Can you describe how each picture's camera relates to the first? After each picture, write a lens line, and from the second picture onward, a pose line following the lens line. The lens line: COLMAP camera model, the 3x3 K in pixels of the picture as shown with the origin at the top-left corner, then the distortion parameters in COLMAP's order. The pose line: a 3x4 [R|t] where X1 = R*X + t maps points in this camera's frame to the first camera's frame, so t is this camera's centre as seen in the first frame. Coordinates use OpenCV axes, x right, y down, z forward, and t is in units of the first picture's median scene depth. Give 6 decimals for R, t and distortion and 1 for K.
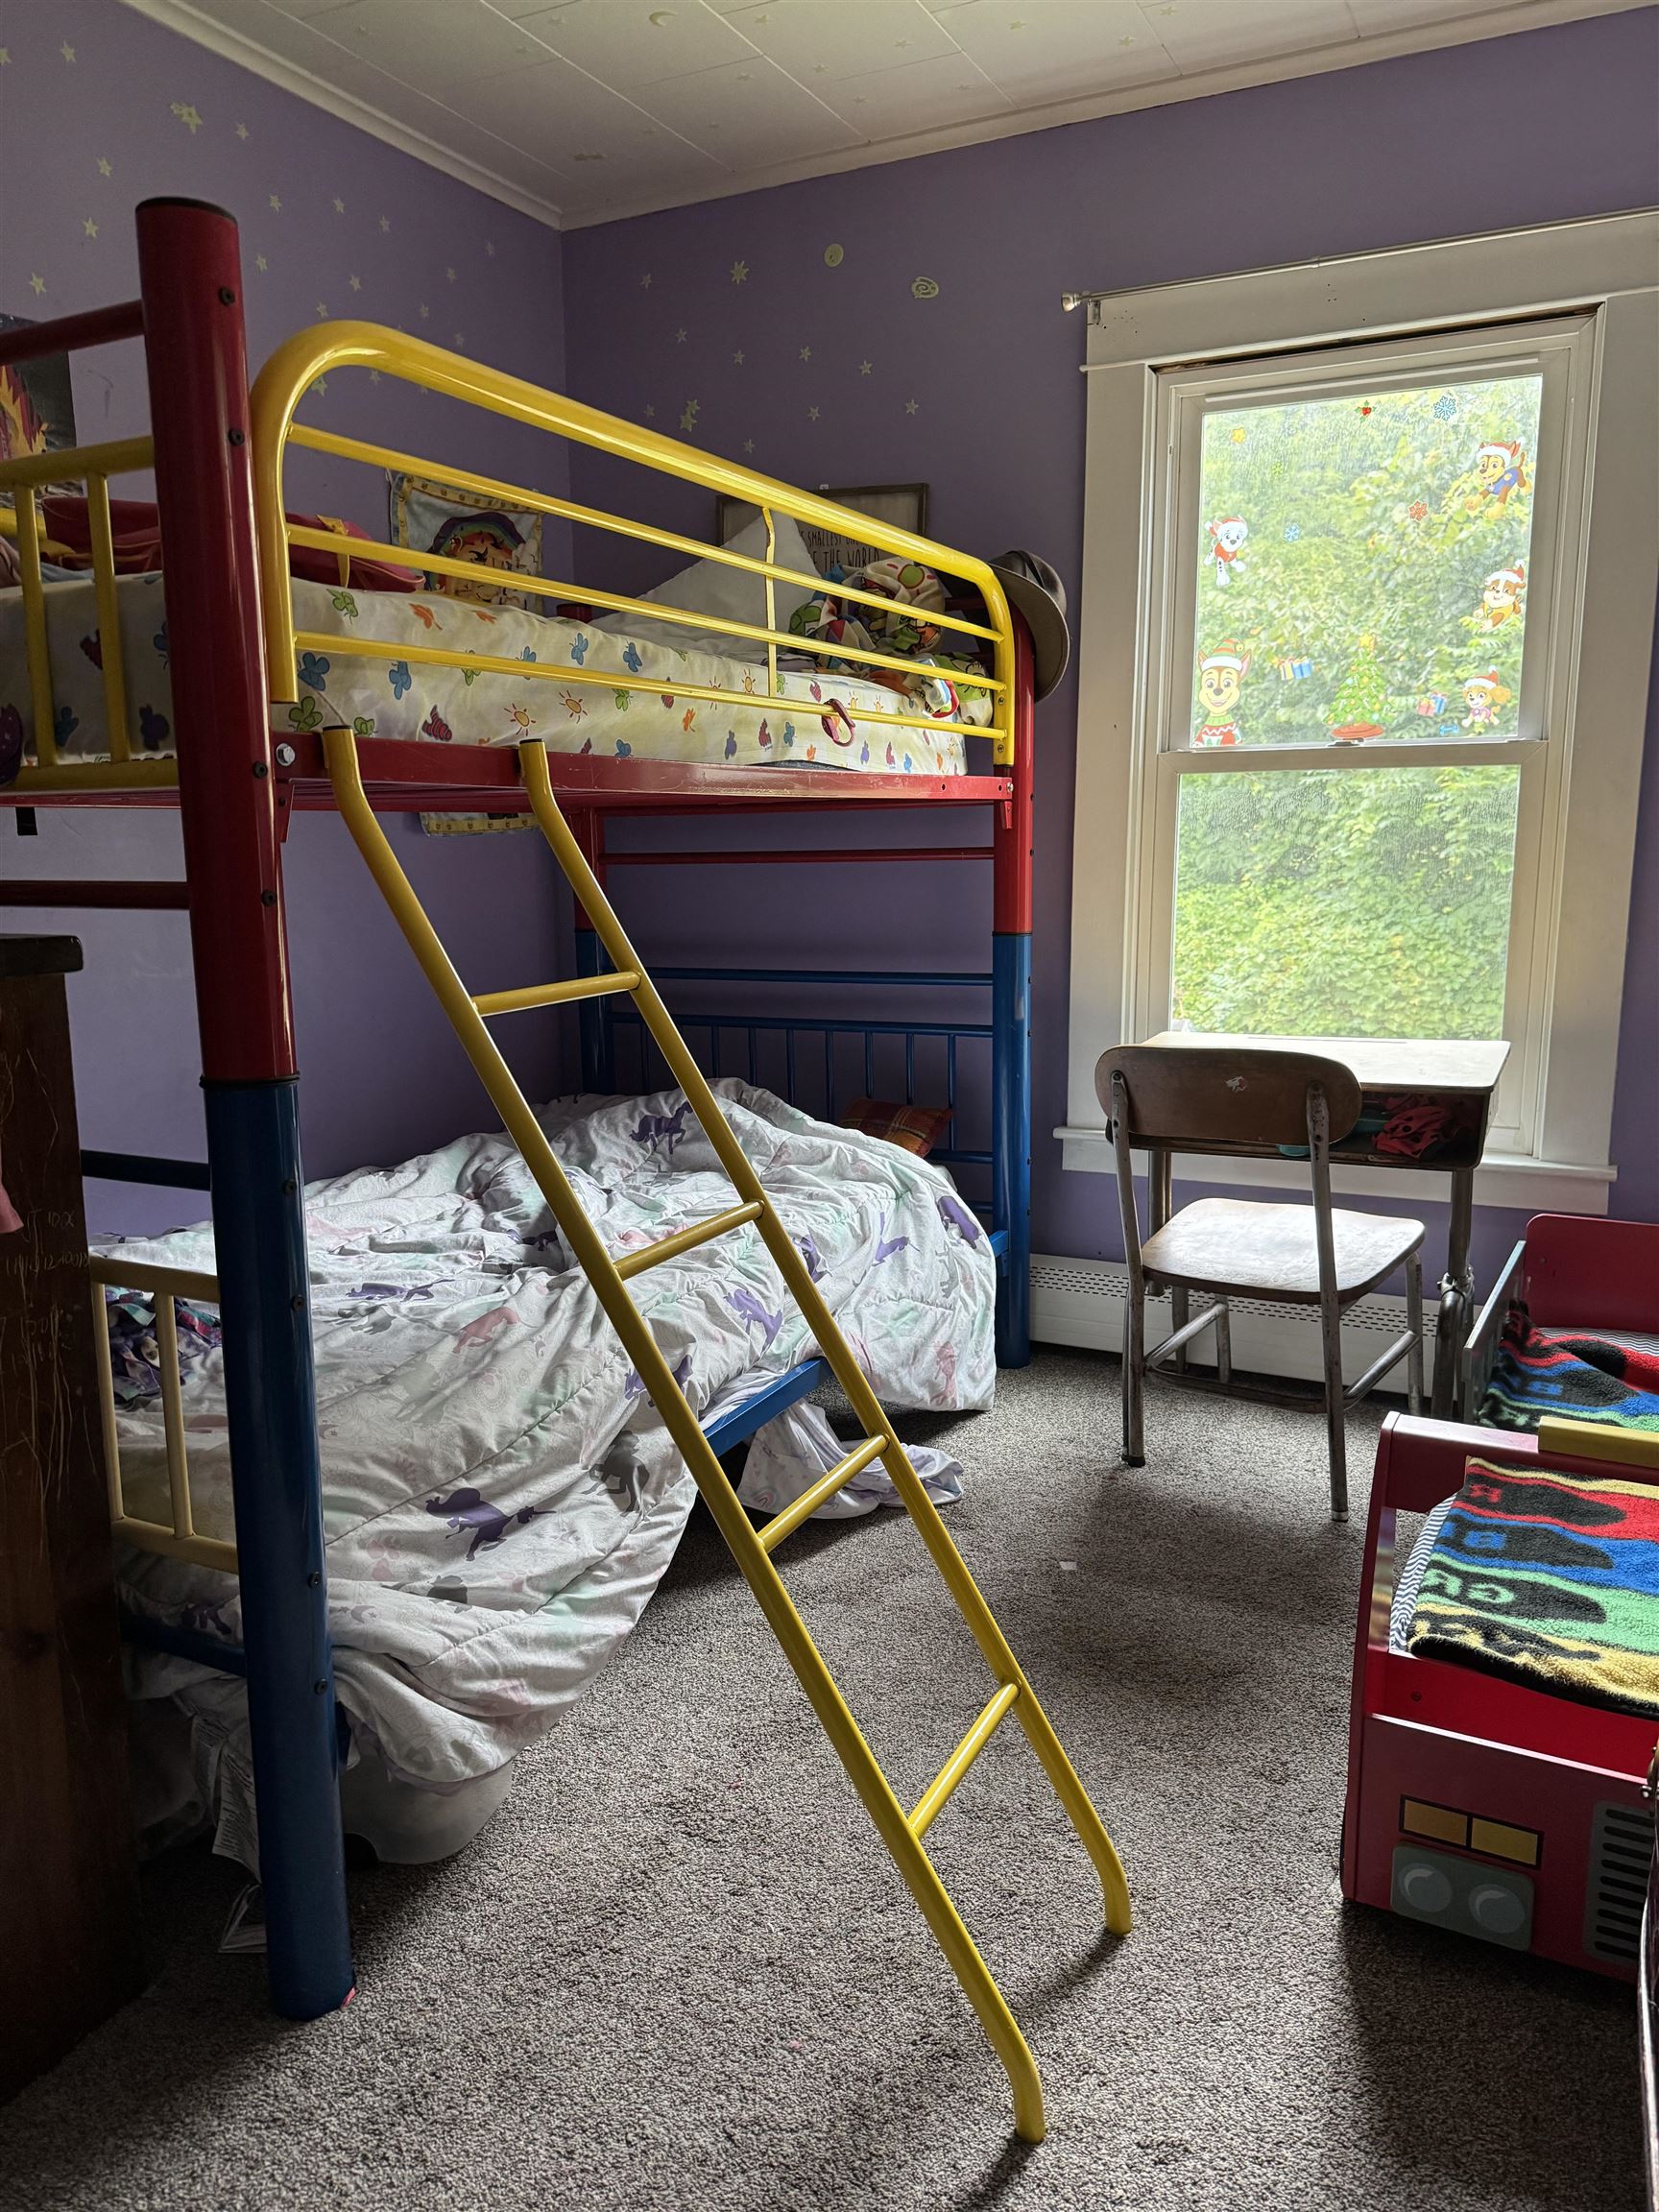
lens RADIAL K [[1604.9, 0, 829.5], [0, 1604.9, 1106.0], [0, 0, 1]] dist [0.007329, -0.014133]
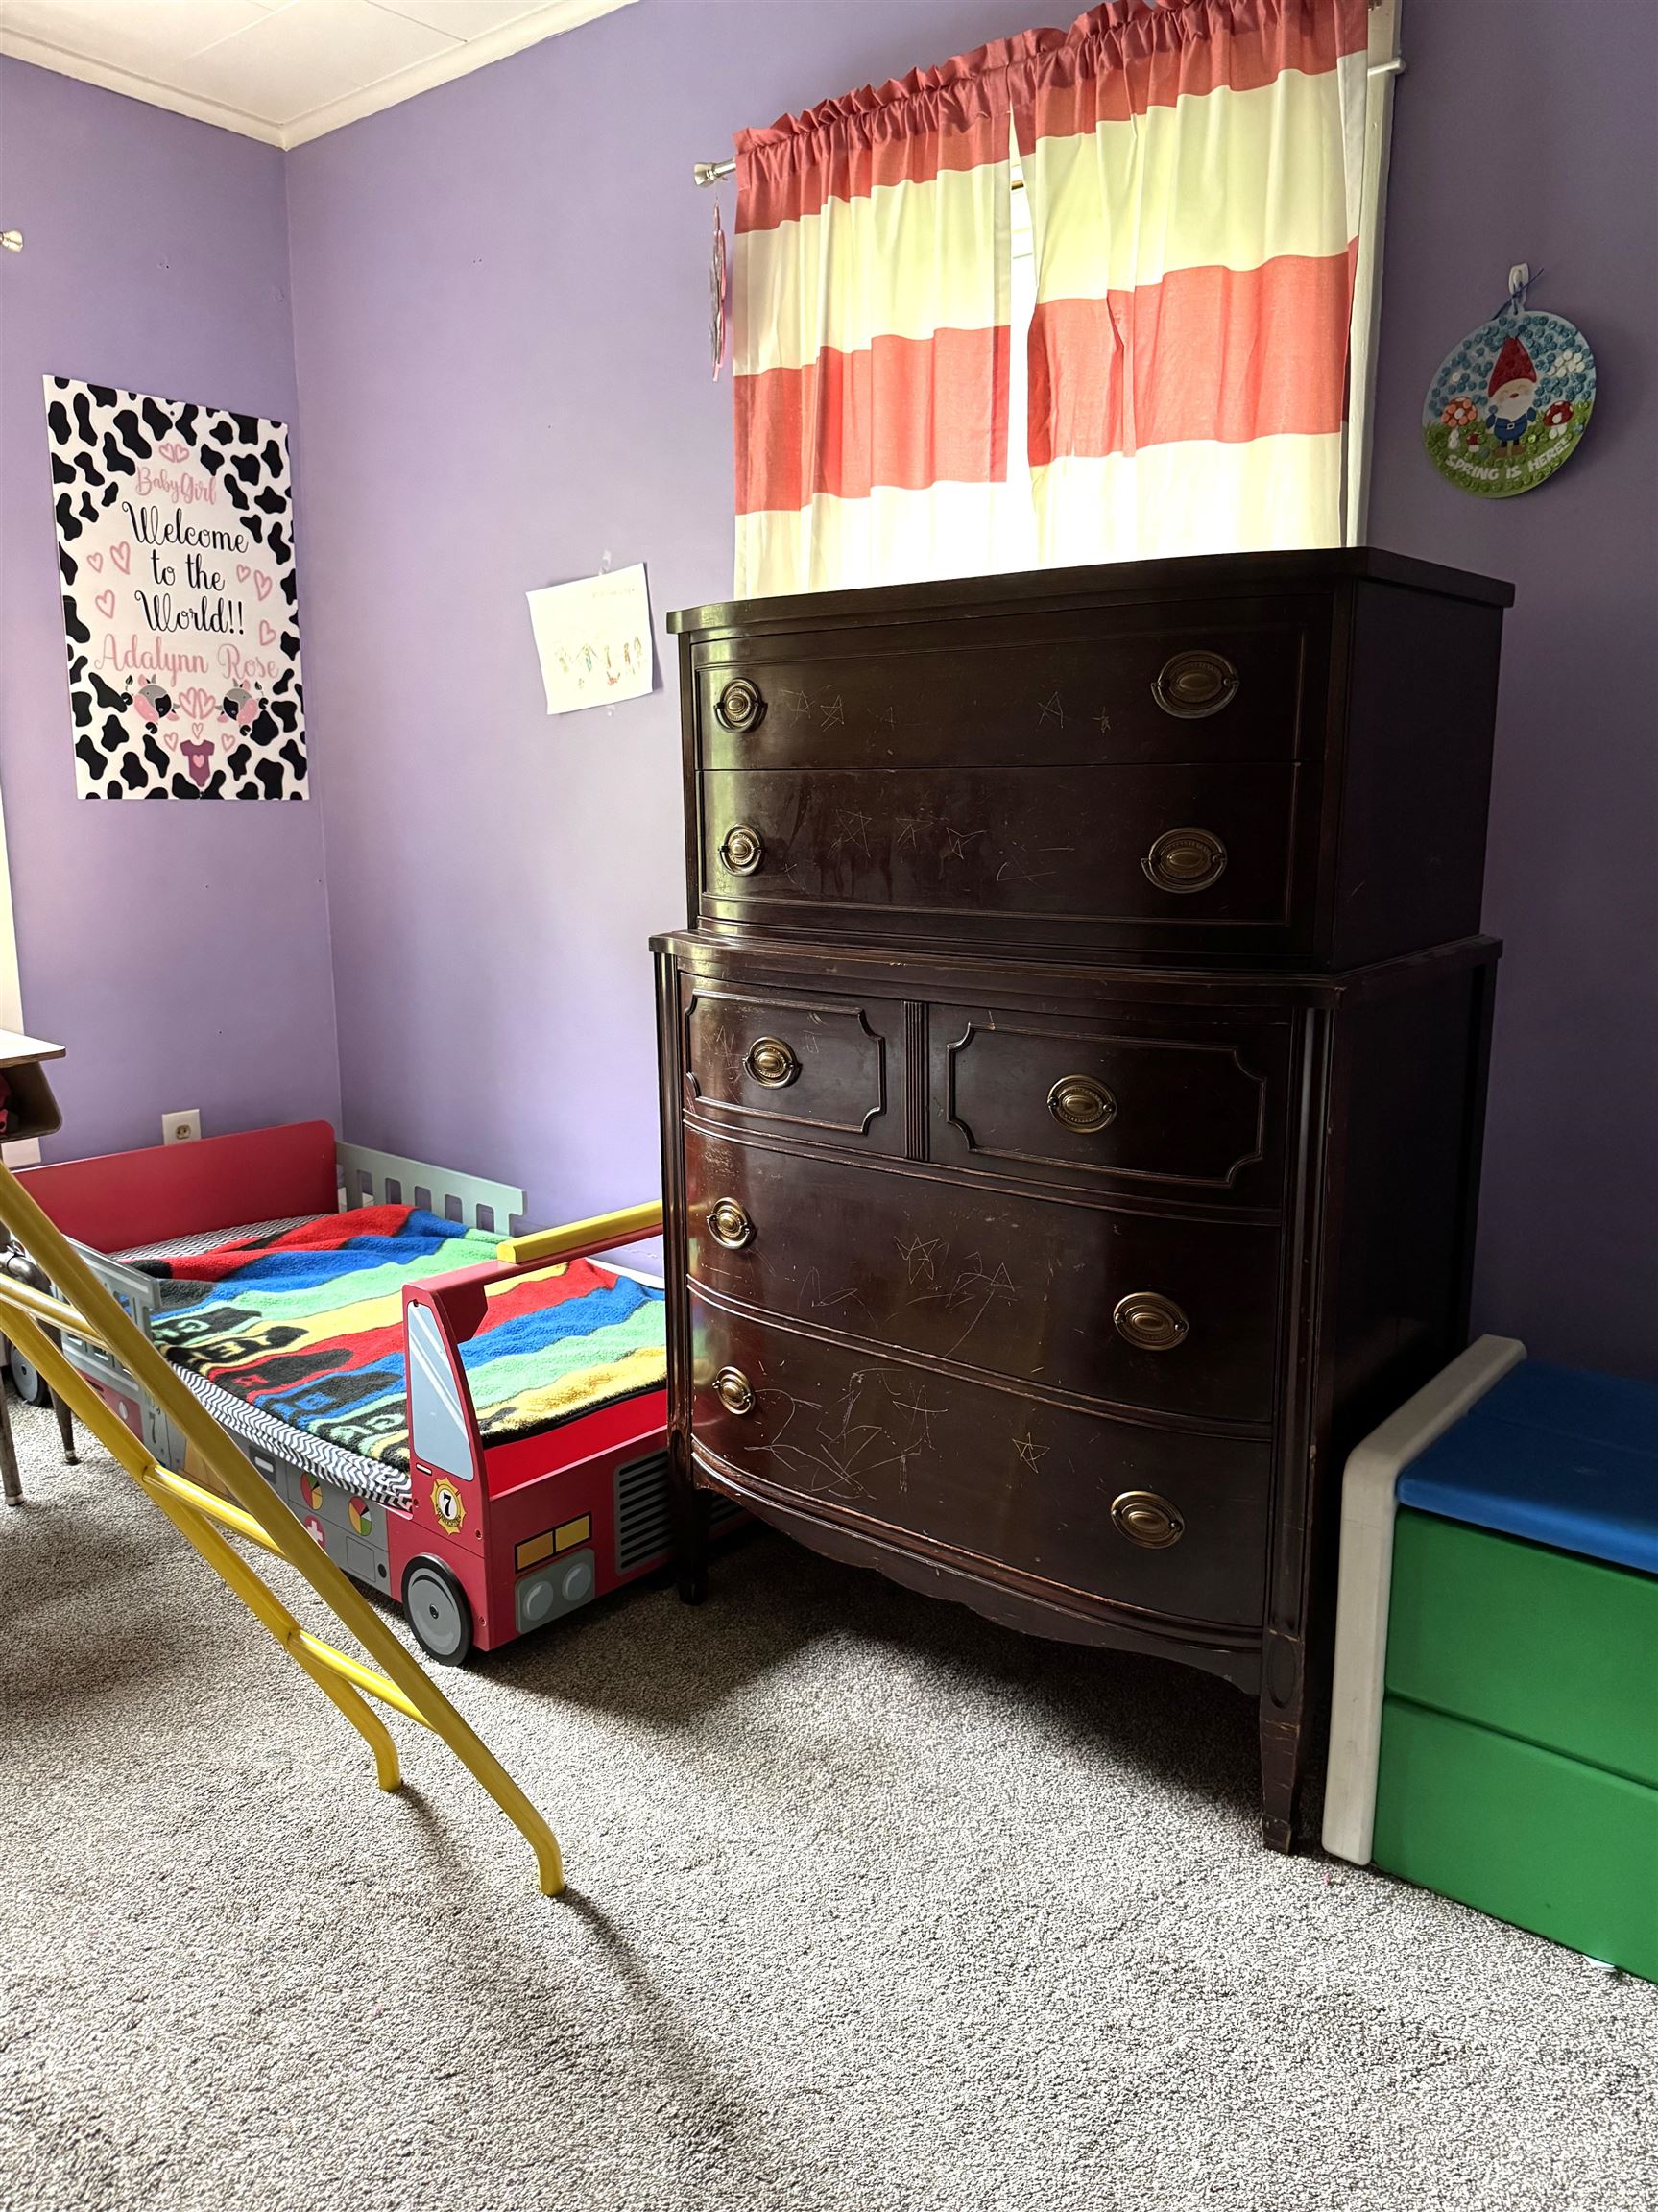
lens RADIAL K [[1604.9, 0, 829.0], [0, 1604.9, 1106.0], [0, 0, 1]] dist [0.007329, -0.014133]
pose [[0.227675, -0.193197, 0.954379, -0.632610], [0.174802, 0.972307, 0.155126, -0.069199], [-0.957919, 0.131509, 0.255141, 0.293296]]
